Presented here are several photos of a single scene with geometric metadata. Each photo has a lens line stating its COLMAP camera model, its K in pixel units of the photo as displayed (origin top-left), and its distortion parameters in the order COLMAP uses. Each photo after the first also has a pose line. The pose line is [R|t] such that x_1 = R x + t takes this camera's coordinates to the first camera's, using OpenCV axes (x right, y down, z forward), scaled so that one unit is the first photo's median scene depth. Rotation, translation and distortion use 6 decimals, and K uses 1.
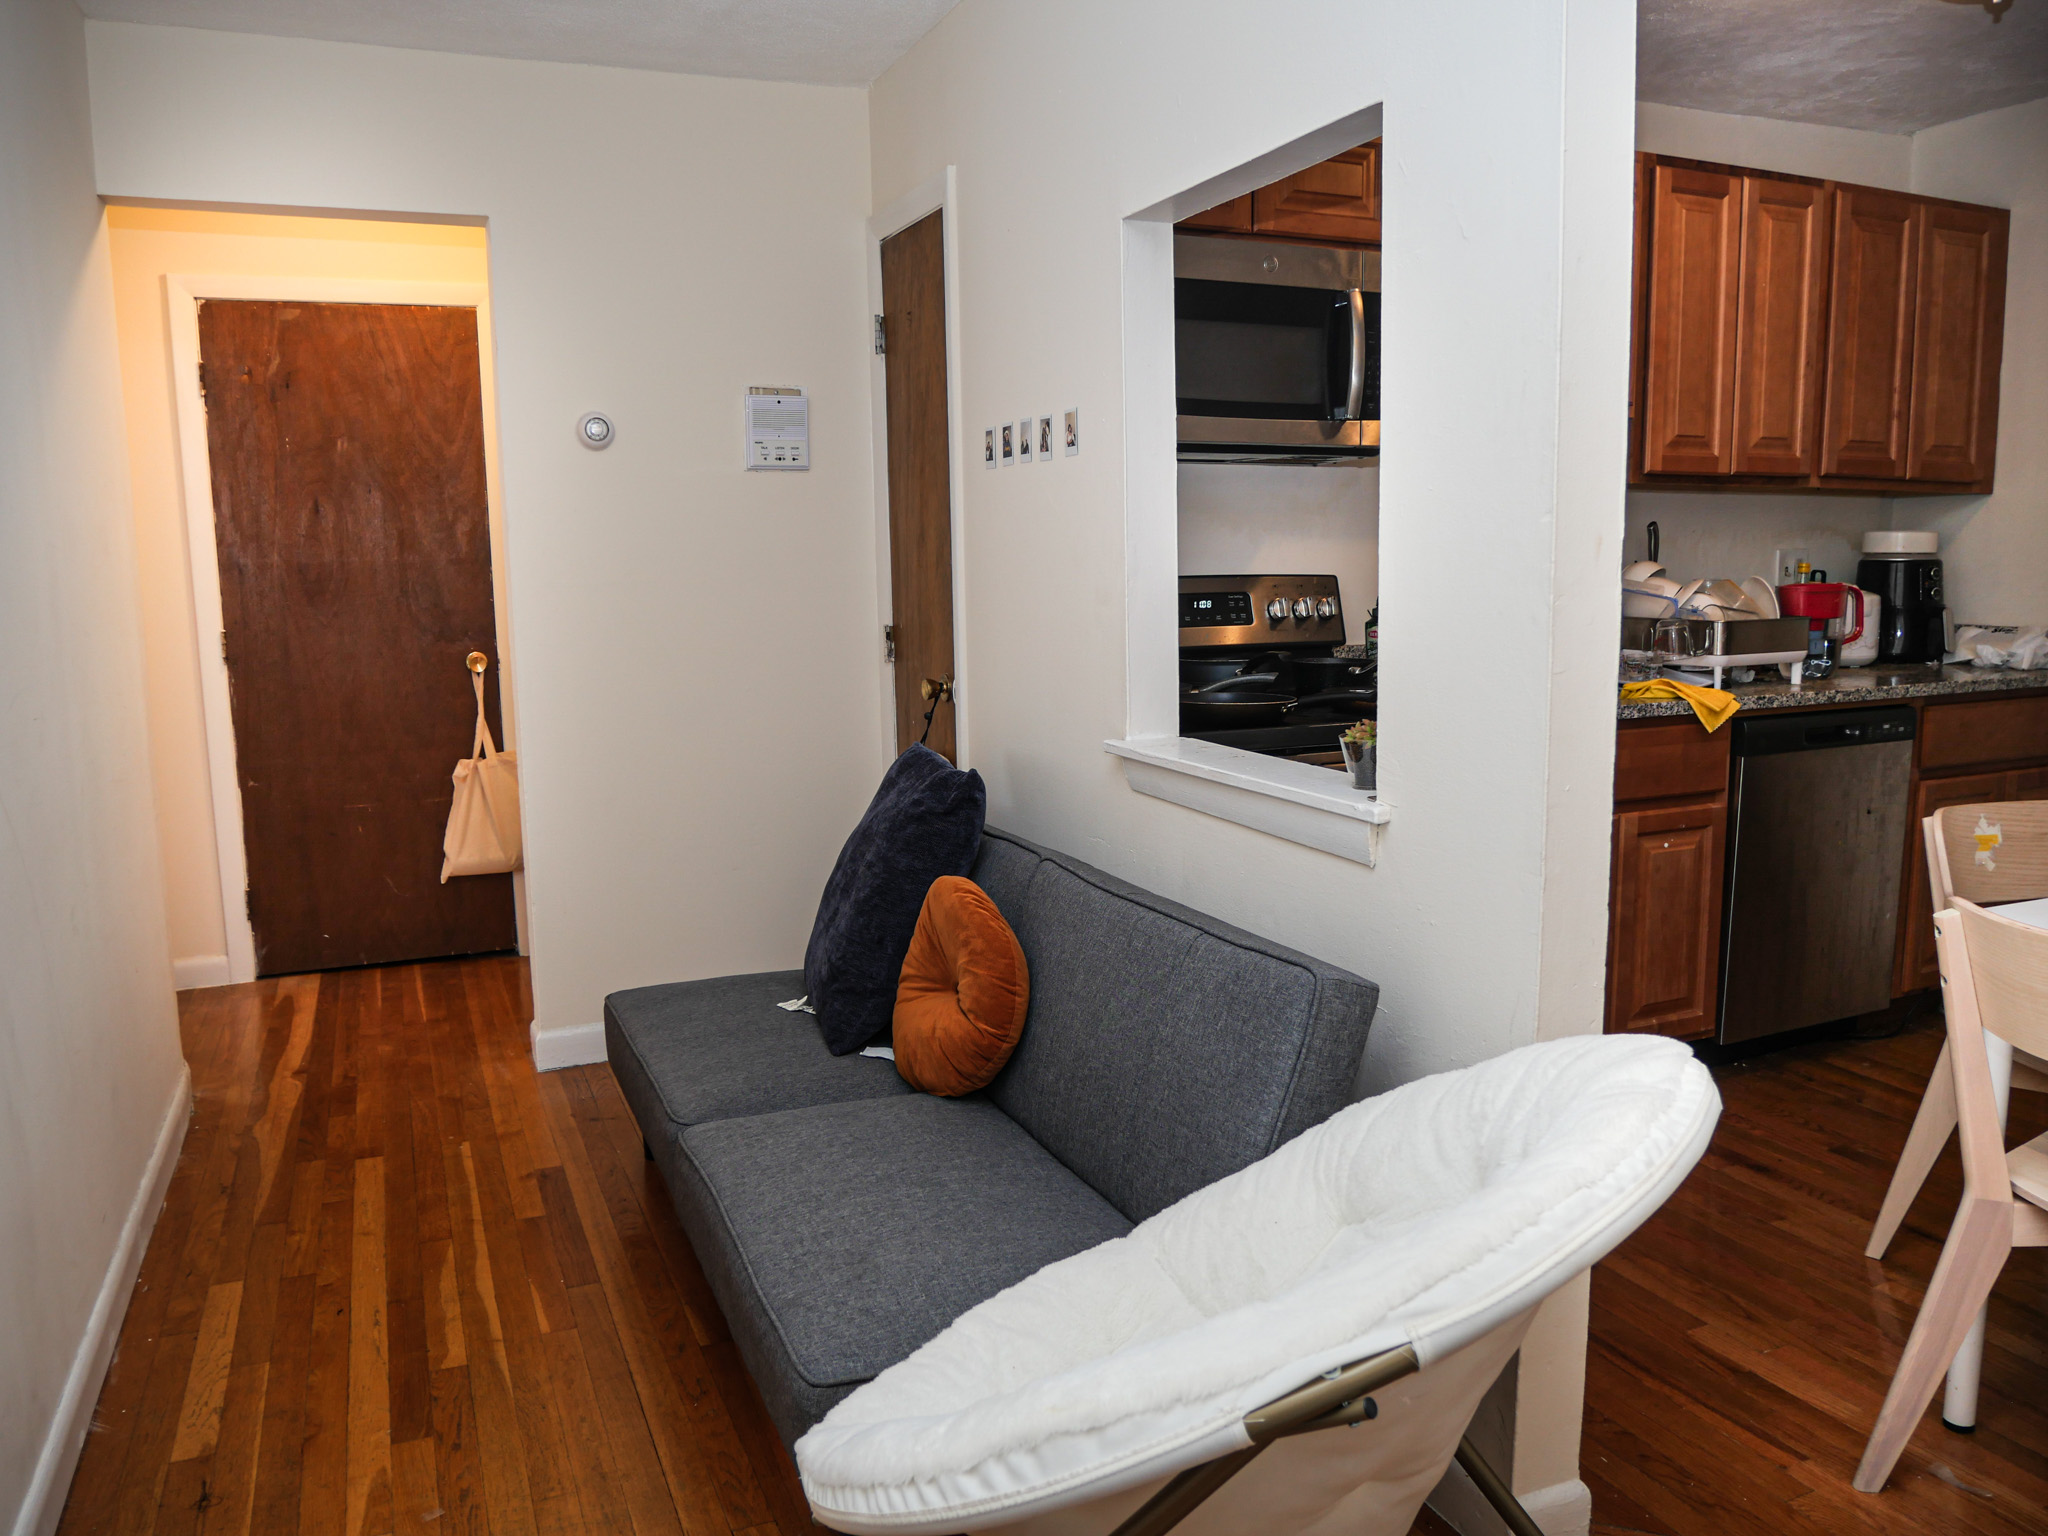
lens RADIAL K [[1515.9, 0, 1035.1], [0, 1515.9, 766.4], [0, 0, 1]] dist [-0.071760, 0.034905]
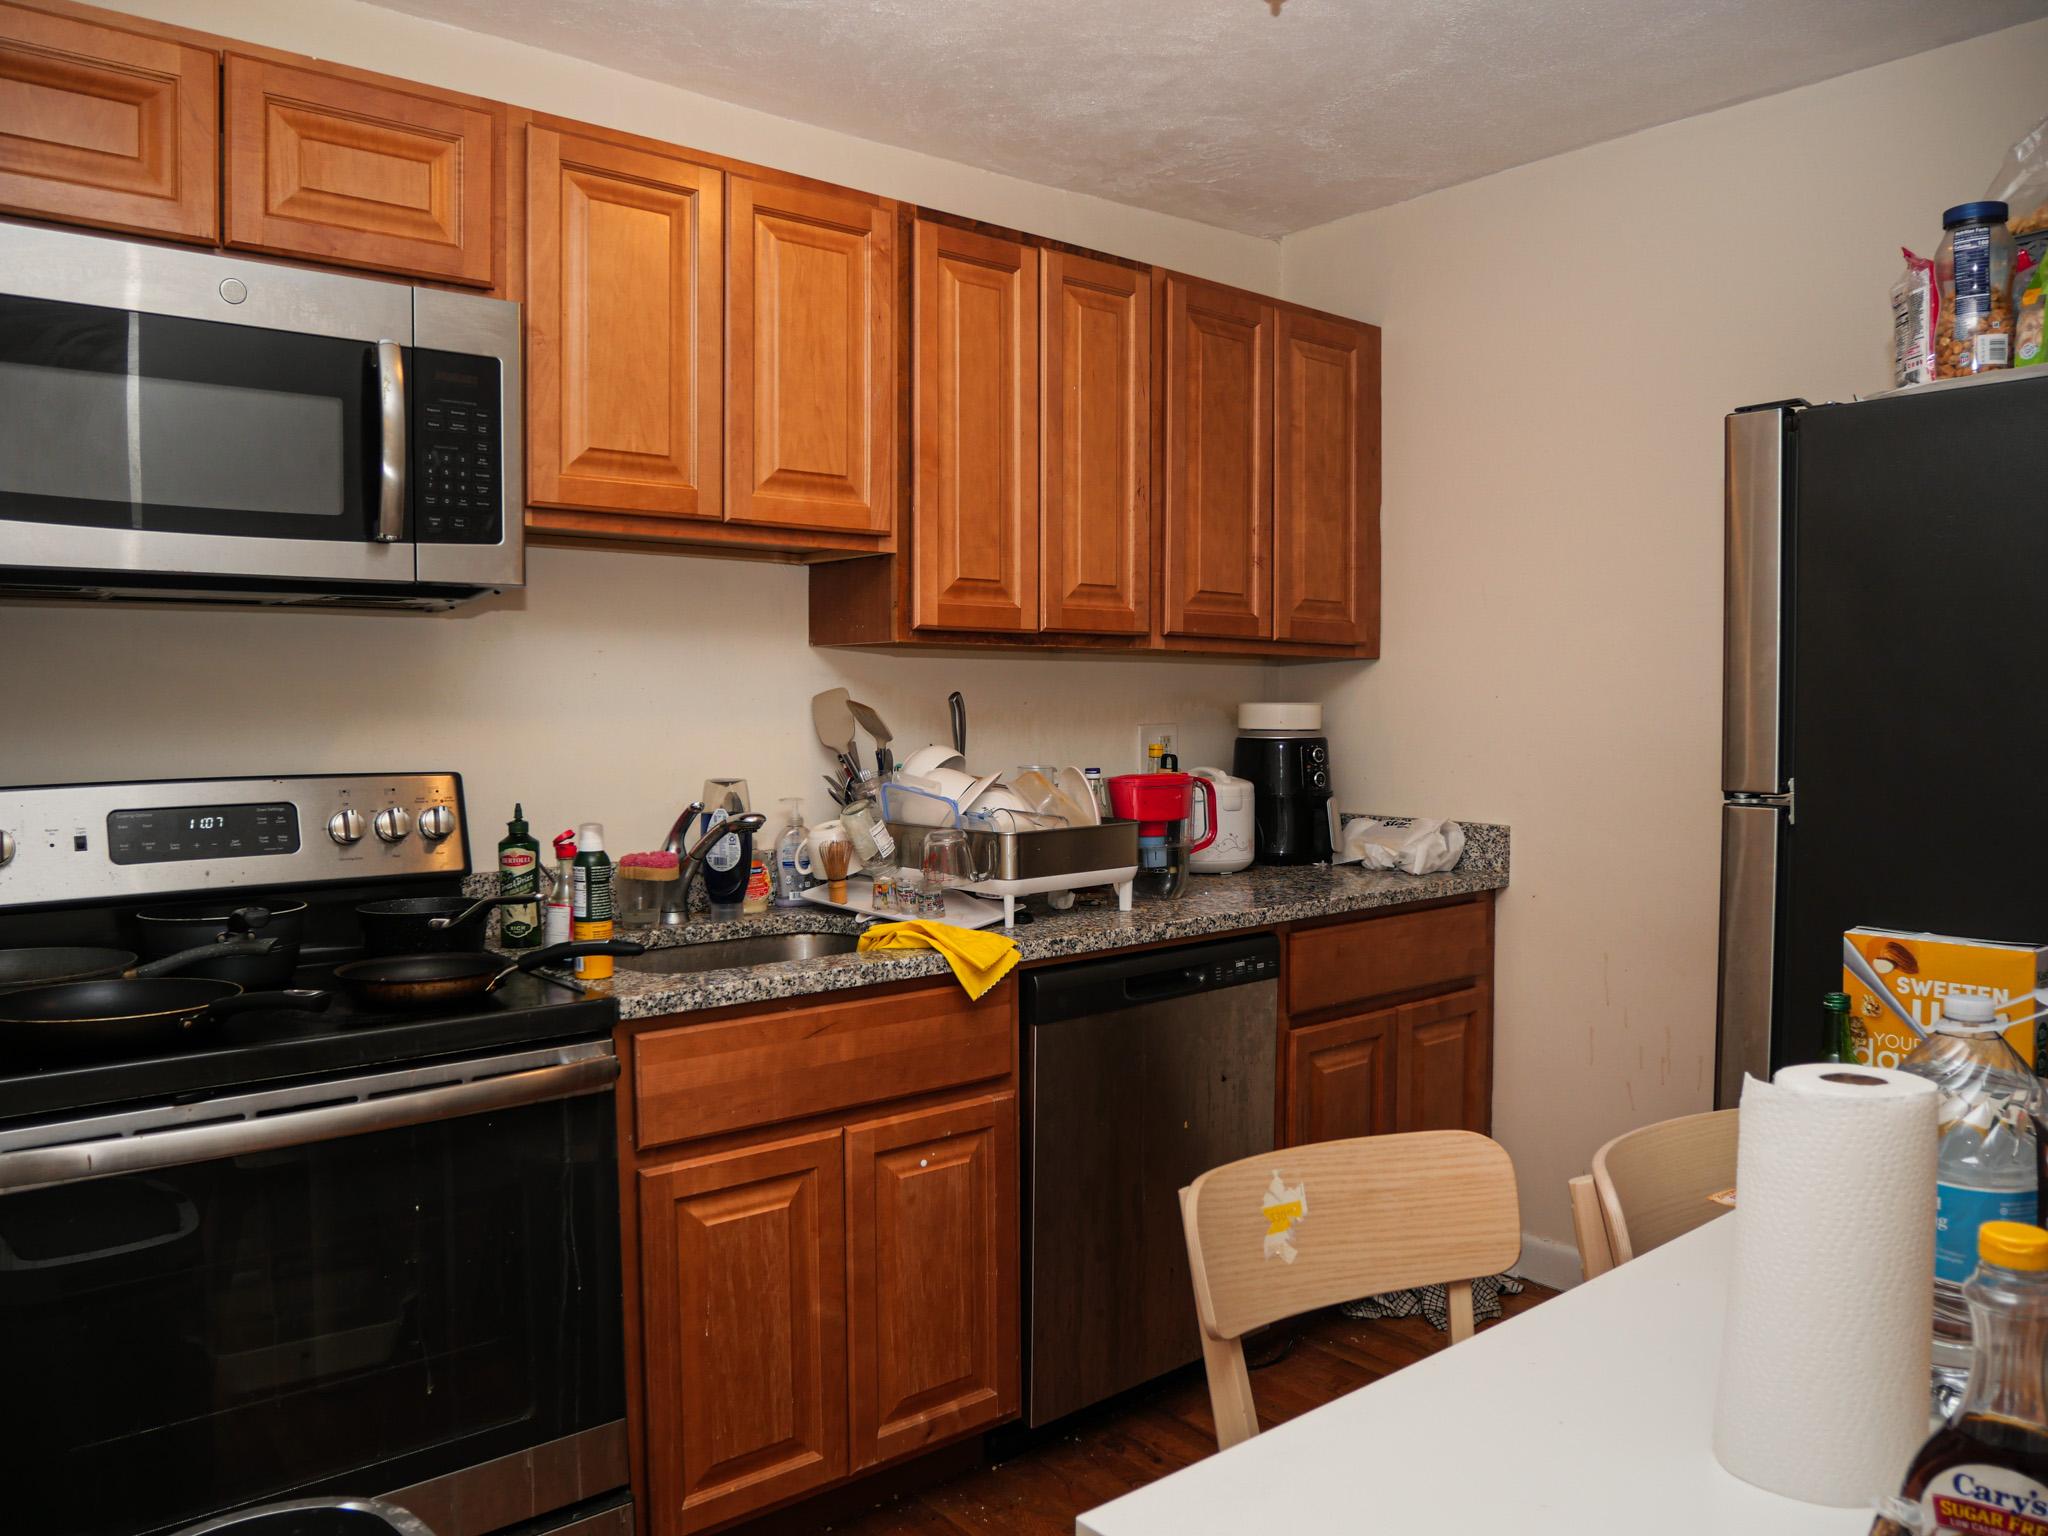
lens RADIAL K [[1515.9, 0, 1035.1], [0, 1515.9, 766.4], [0, 0, 1]] dist [-0.071760, 0.034905]
pose [[0.960348, -0.003478, 0.278784, 0.250338], [0.030727, 0.995151, -0.093435, -0.056378], [-0.277107, 0.098296, 0.955798, 0.275061]]
